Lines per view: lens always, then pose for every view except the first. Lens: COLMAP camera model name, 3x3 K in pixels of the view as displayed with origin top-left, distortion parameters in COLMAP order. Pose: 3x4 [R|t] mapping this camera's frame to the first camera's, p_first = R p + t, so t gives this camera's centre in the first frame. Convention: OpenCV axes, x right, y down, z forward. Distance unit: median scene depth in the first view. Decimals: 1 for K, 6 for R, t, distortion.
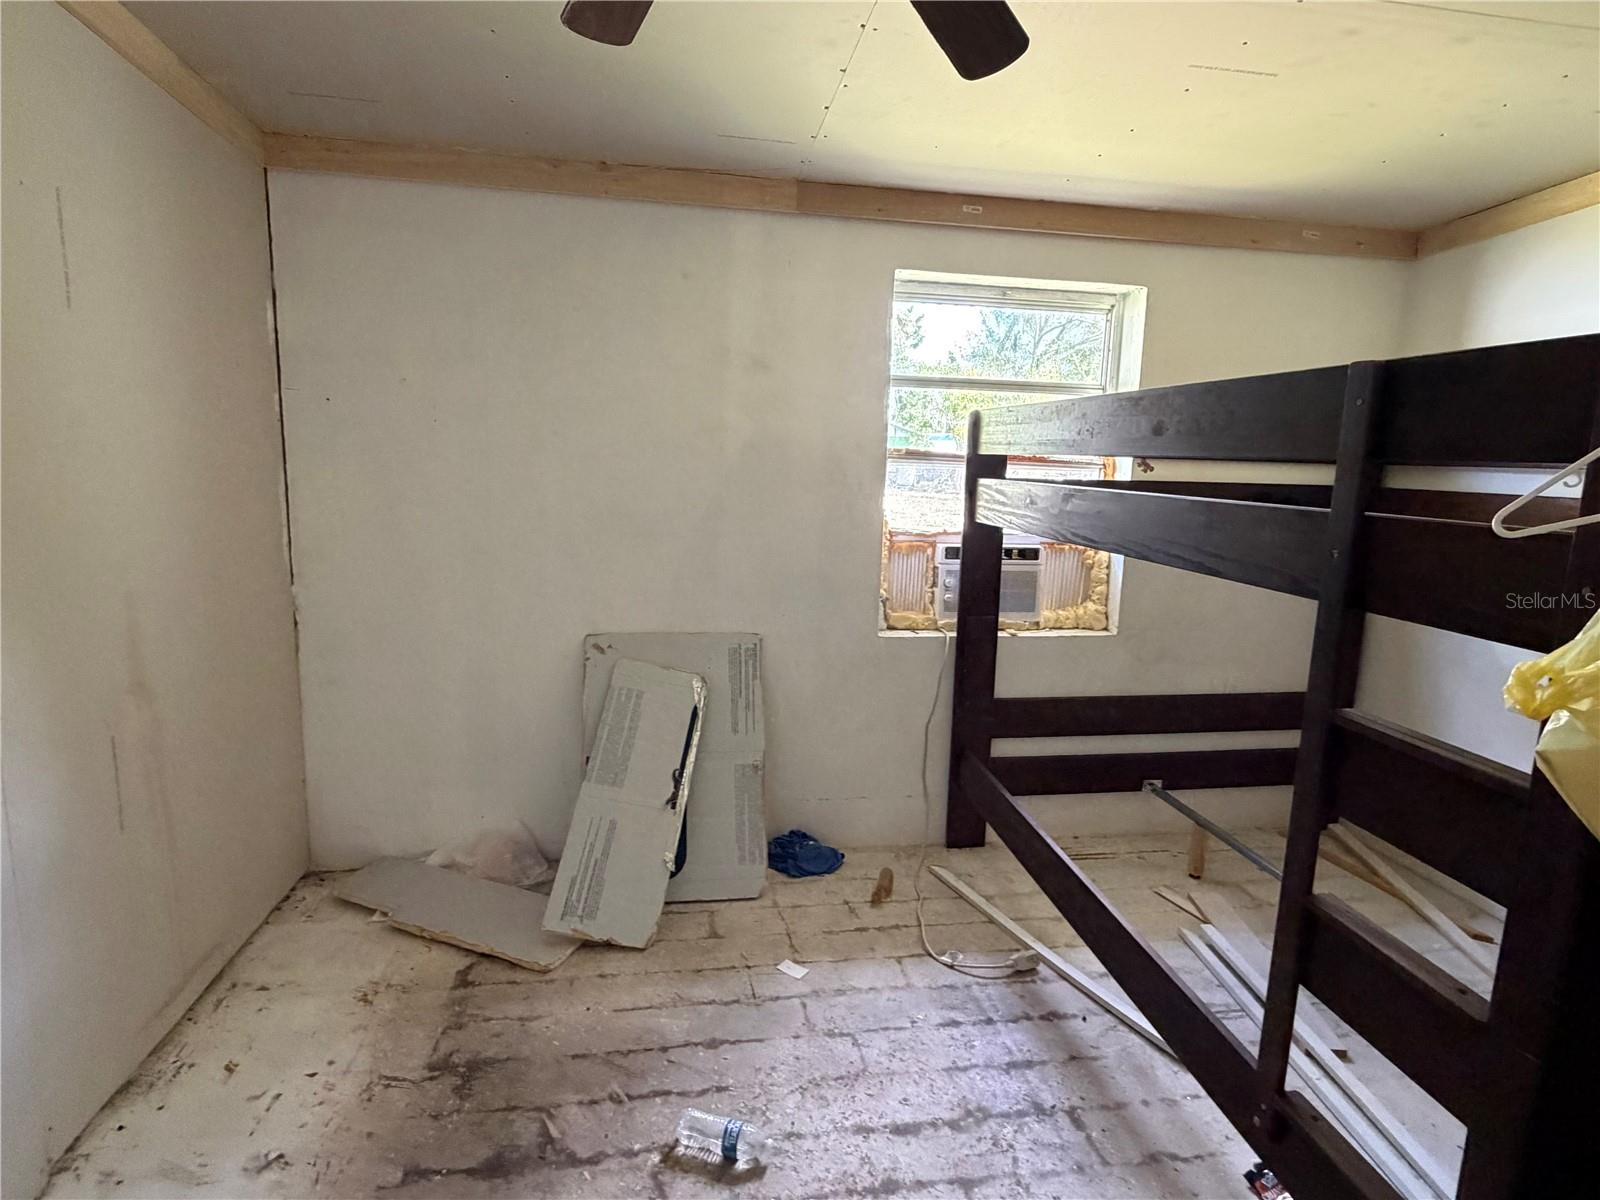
lens RADIAL K [[841.3, 0, 803.9], [0, 841.3, 590.4], [0, 0, 1]] dist [0.000957, -0.002514]
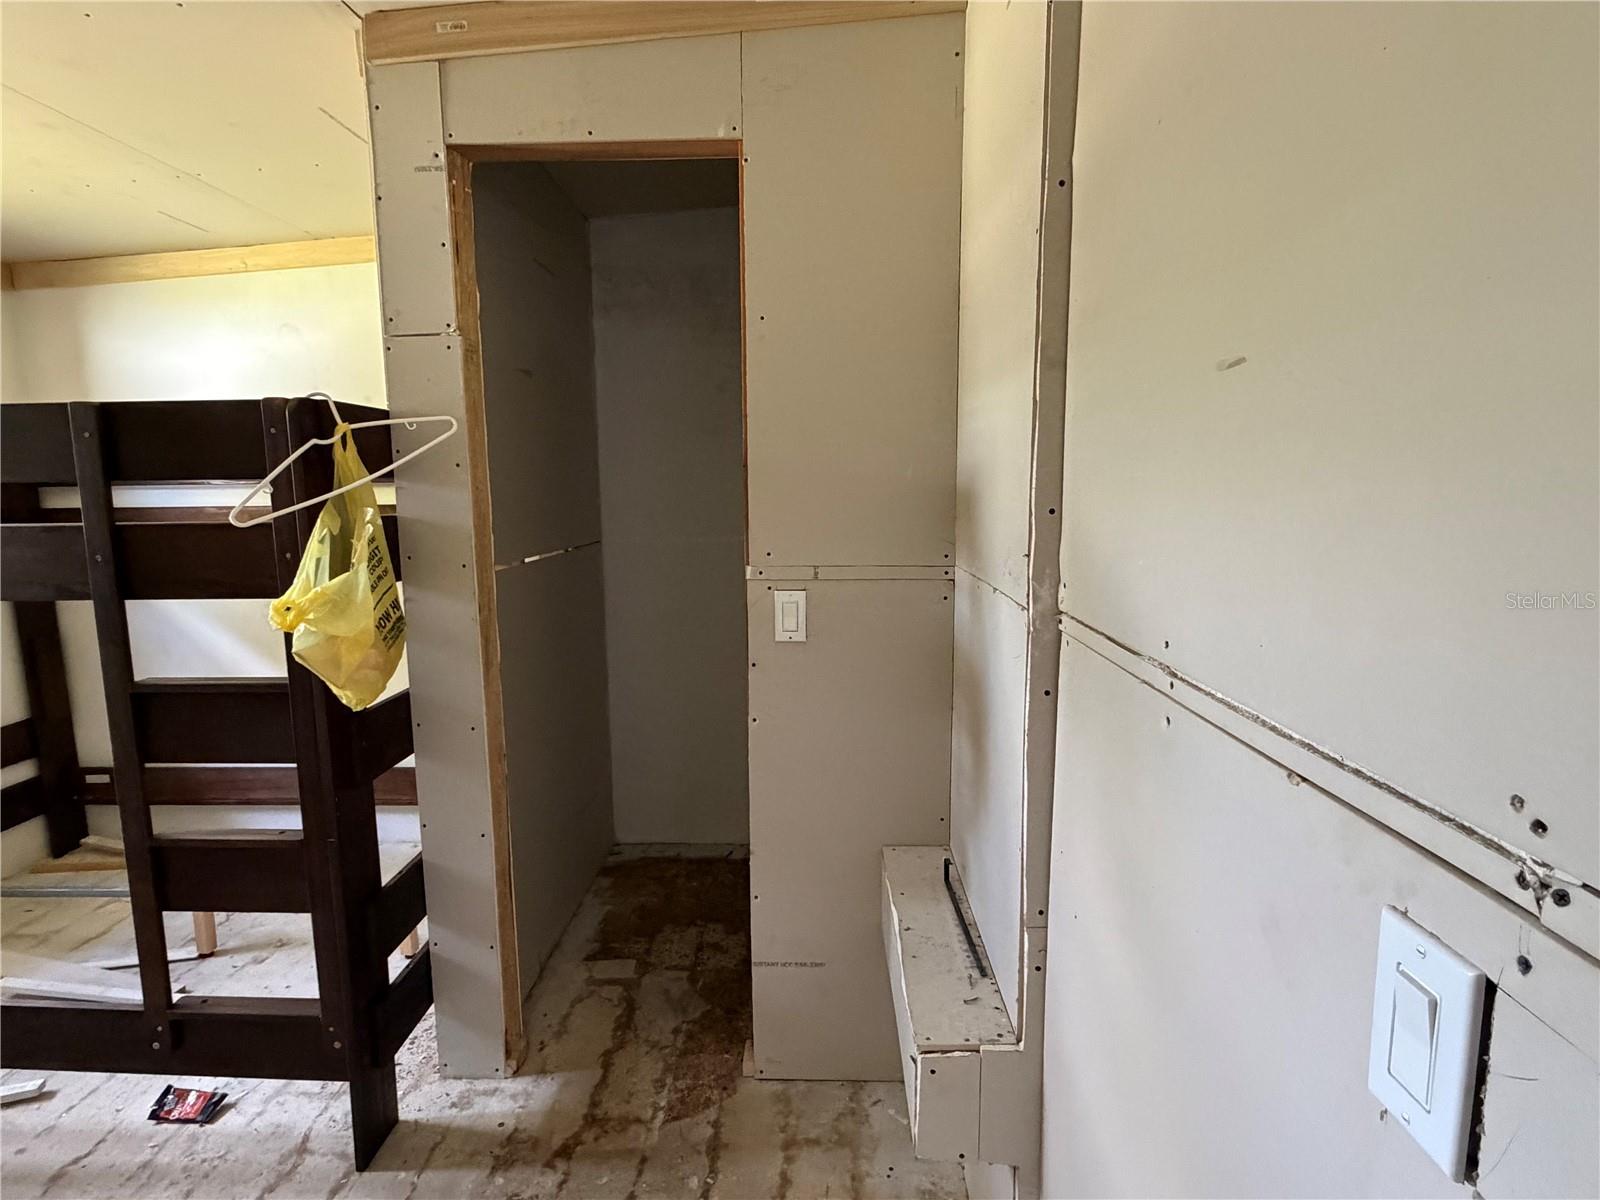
lens RADIAL K [[841.3, 0, 795.1], [0, 841.3, 597.2], [0, 0, 1]] dist [0.000957, -0.002514]
pose [[0.184845, -0.162489, 0.969242, -0.351078], [0.178311, 0.975413, 0.129518, 0.030399], [-0.966456, 0.148886, 0.209274, -0.210309]]
